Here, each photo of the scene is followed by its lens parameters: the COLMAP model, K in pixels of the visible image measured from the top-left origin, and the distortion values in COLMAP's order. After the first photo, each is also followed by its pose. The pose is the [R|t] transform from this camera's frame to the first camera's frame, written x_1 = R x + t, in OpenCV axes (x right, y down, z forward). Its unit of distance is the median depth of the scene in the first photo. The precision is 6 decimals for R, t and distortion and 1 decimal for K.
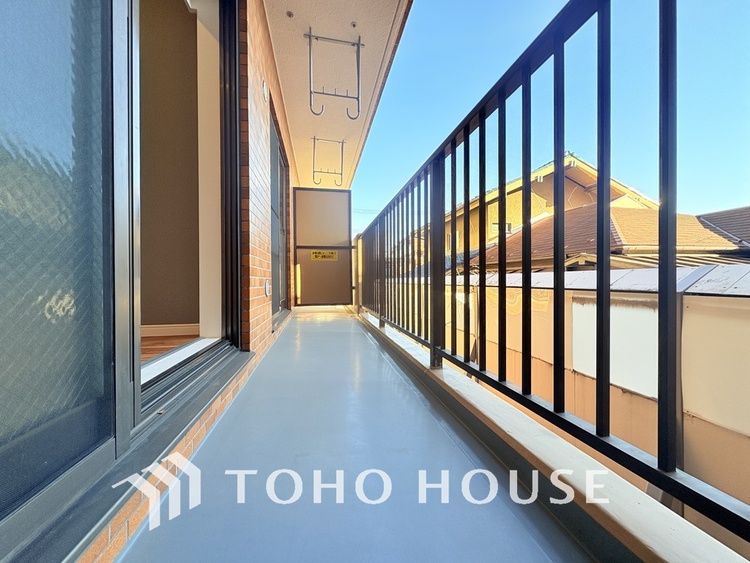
lens RADIAL K [[297.2, 0, 375.5], [0, 297.2, 281.2], [0, 0, 1]] dist [0.000200, 0.000157]
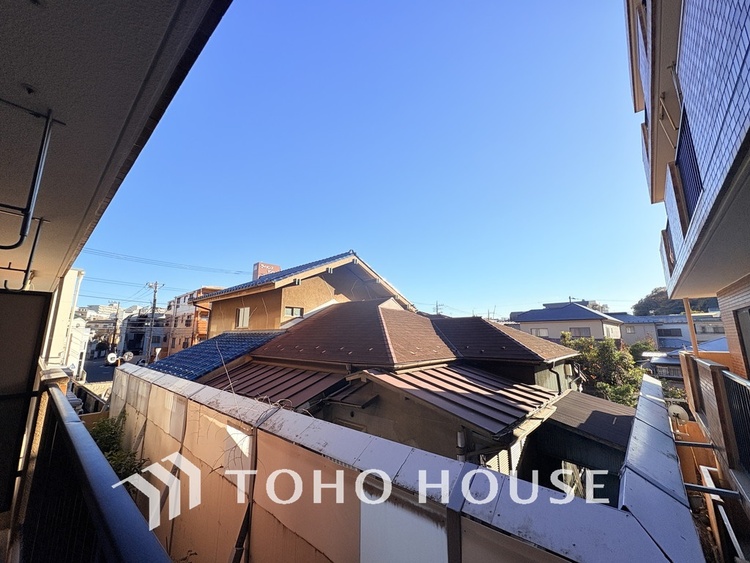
lens RADIAL K [[297.2, 0, 373.9], [0, 297.2, 280.2], [0, 0, 1]] dist [0.000200, 0.000157]
pose [[0.789602, 0.126201, 0.600501, 0.043004], [-0.005836, 0.980122, -0.198308, -0.142390], [-0.613592, 0.153080, 0.774643, 0.091871]]
